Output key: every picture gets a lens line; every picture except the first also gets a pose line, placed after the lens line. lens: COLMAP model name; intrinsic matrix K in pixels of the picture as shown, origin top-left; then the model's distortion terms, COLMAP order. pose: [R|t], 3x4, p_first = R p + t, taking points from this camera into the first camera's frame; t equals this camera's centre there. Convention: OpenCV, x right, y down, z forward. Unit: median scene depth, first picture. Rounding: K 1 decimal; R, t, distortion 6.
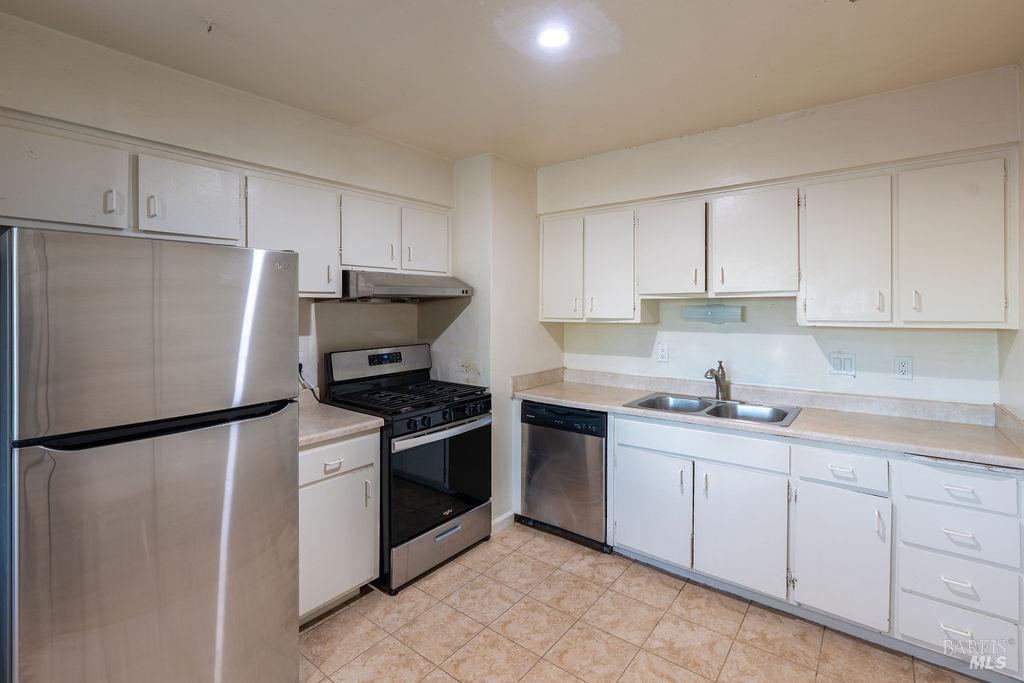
lens RADIAL K [[474.2, 0, 516.1], [0, 474.2, 310.7], [0, 0, 1]] dist [-0.004015, 0.002856]
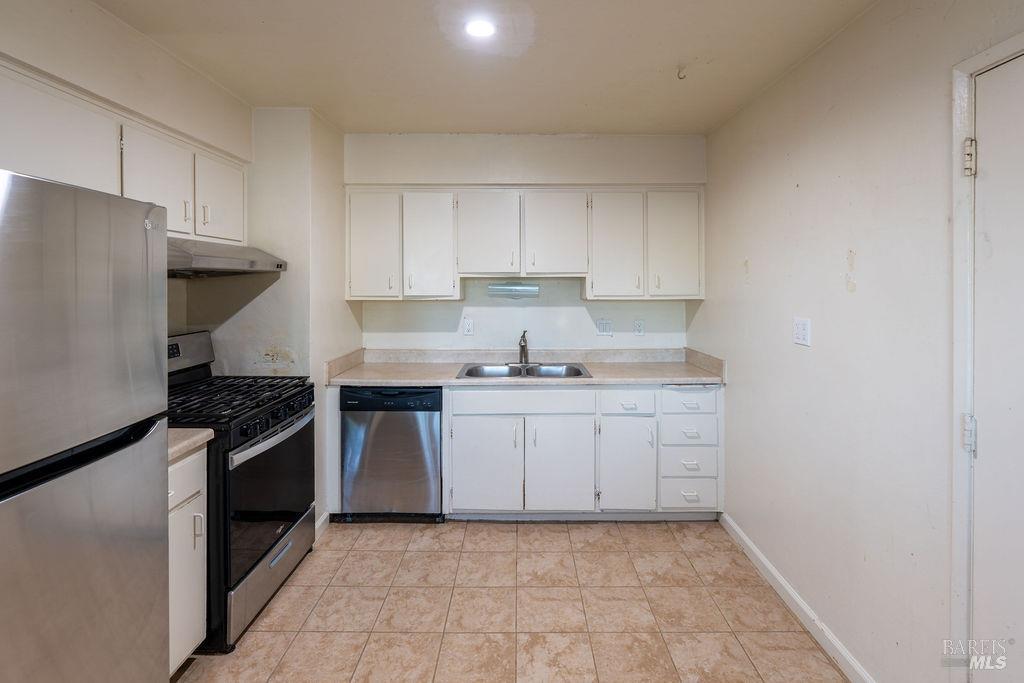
lens RADIAL K [[474.2, 0, 532.6], [0, 474.2, 288.7], [0, 0, 1]] dist [-0.004015, 0.002856]
pose [[0.786869, -0.002056, 0.617116, -0.323395], [0.001217, 0.999998, 0.001780, -0.000438], [-0.617118, -0.000650, 0.786870, 0.071010]]
